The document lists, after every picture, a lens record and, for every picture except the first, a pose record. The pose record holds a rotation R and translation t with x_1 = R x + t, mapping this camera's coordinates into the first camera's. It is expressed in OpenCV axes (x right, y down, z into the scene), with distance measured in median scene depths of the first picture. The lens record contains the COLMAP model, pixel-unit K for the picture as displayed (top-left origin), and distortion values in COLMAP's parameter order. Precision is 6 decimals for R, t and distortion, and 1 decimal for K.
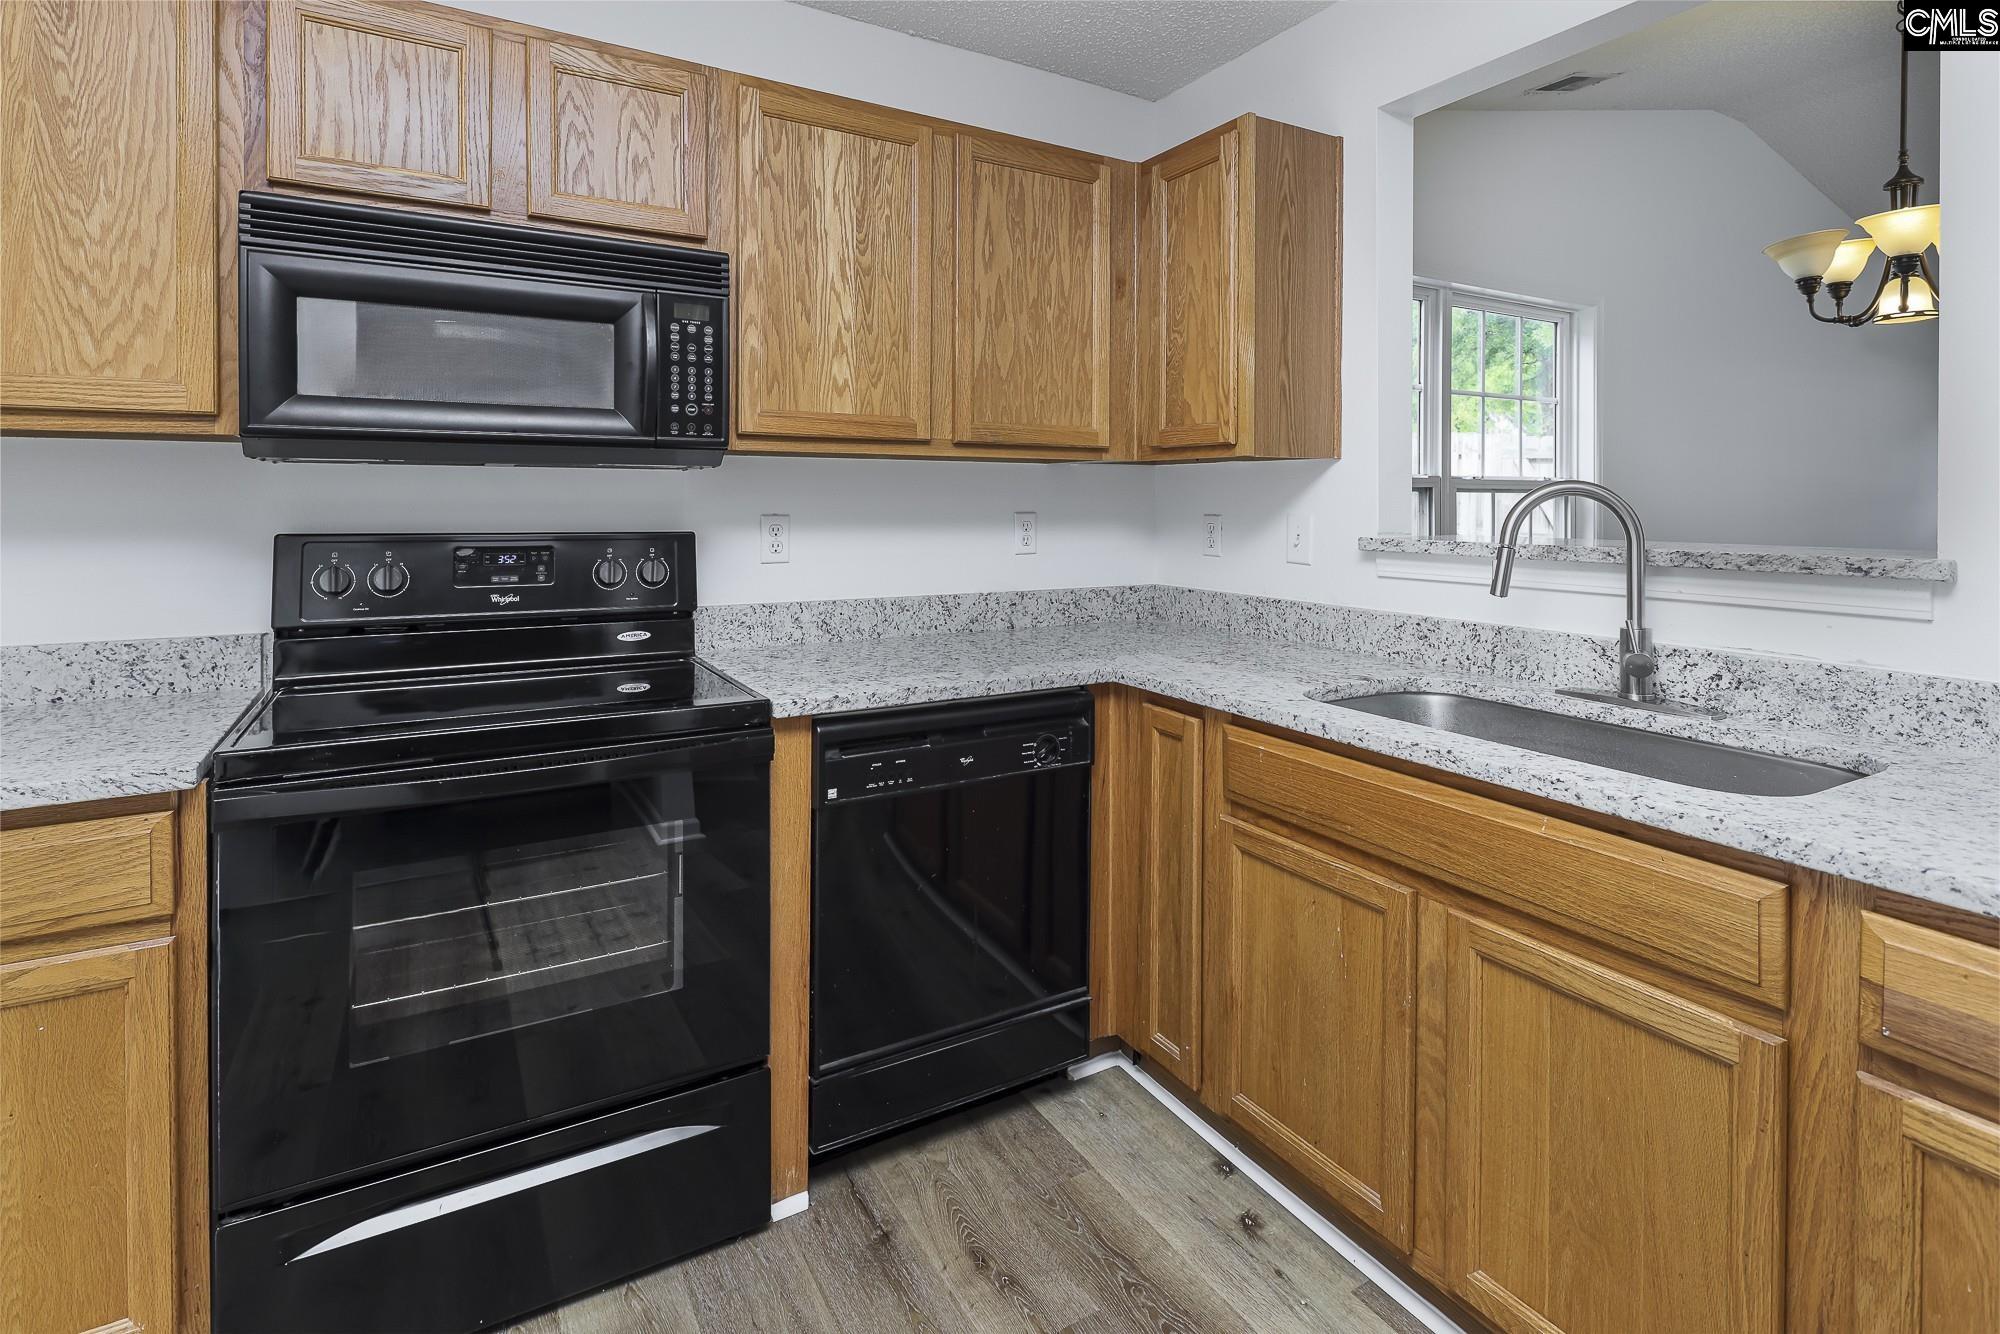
lens RADIAL K [[983.0, 0, 985.0], [0, 983.0, 504.6], [0, 0, 1]] dist [0.012642, -0.005573]
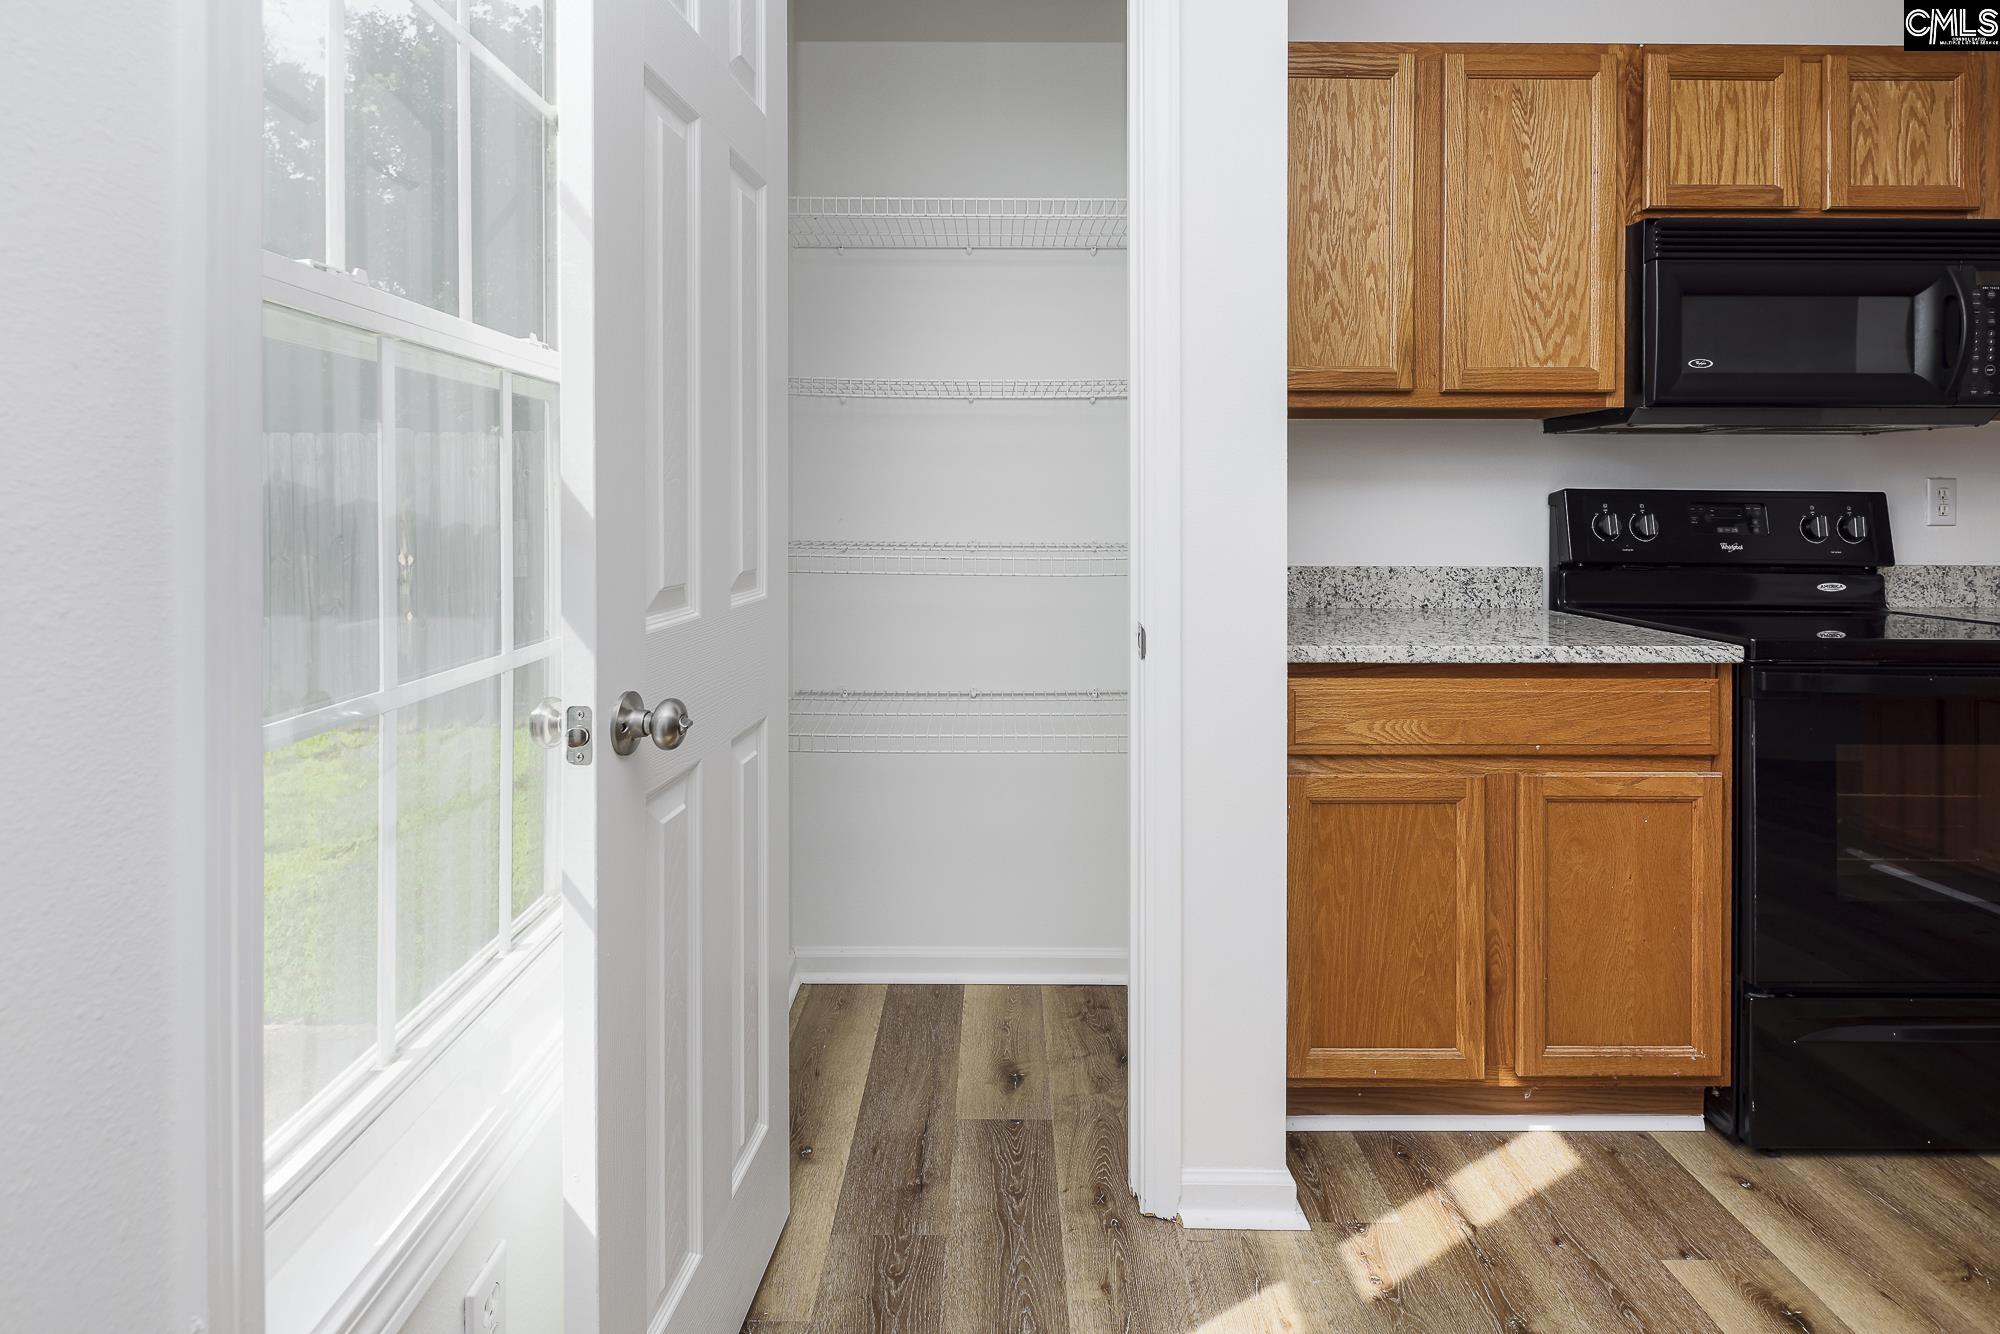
lens RADIAL K [[983.0, 0, 985.0], [0, 983.0, 504.6], [0, 0, 1]] dist [0.012642, -0.005573]
pose [[0.870608, 0.000070, -0.491978, -0.685822], [-0.002439, 0.999988, -0.004173, 0.053390], [0.491972, 0.004833, 0.870598, -0.444547]]
